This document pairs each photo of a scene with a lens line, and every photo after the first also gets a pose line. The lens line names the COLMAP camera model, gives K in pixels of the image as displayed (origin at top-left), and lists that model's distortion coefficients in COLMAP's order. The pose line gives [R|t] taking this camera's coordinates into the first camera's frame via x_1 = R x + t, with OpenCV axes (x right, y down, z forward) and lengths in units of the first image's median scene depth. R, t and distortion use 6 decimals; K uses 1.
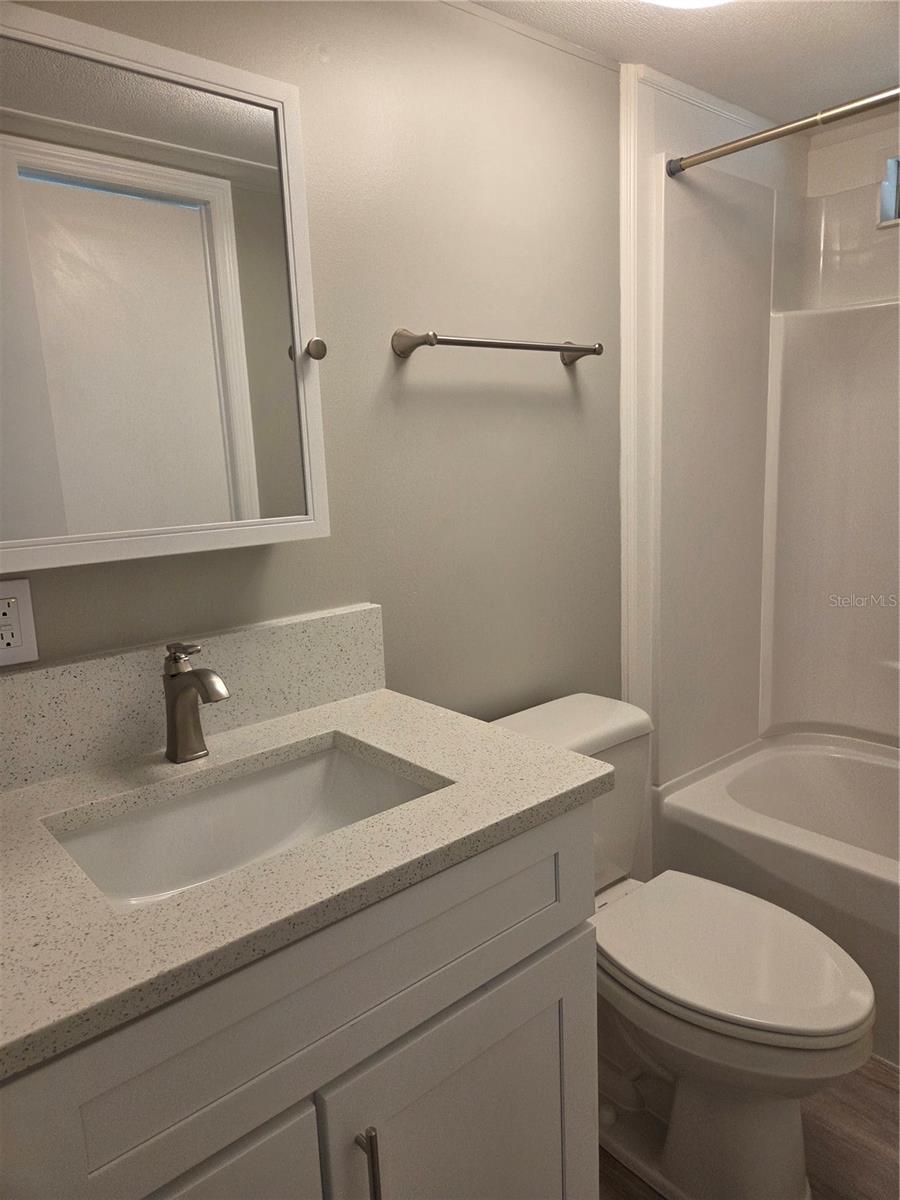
lens RADIAL K [[807.3, 0, 448.6], [0, 807.3, 601.3], [0, 0, 1]] dist [0.063013, -0.050915]
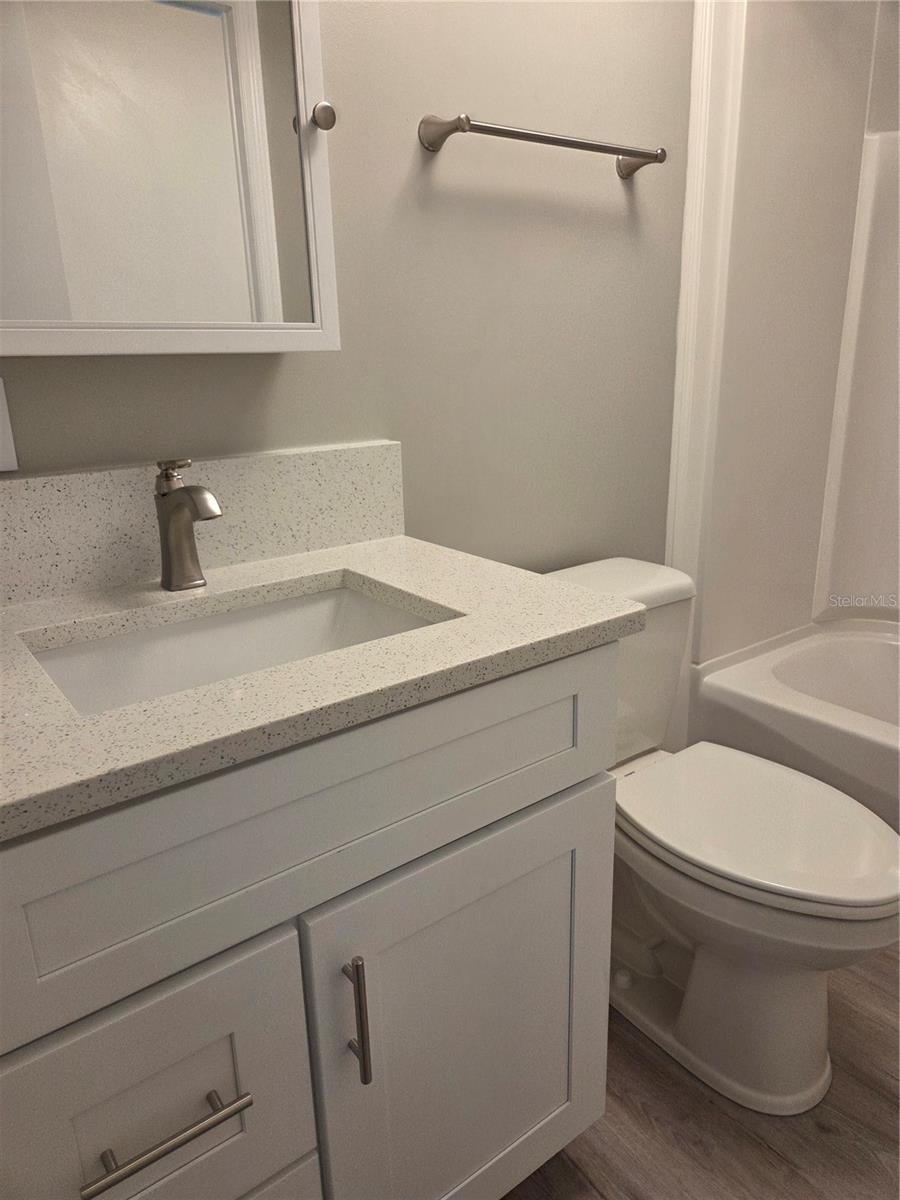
lens RADIAL K [[807.3, 0, 451.3], [0, 807.3, 603.3], [0, 0, 1]] dist [0.063013, -0.050915]
pose [[0.997951, 0.033391, -0.054582, 0.033851], [-0.026881, 0.992893, 0.115936, 0.090730], [0.058066, -0.114231, 0.991756, 0.091136]]
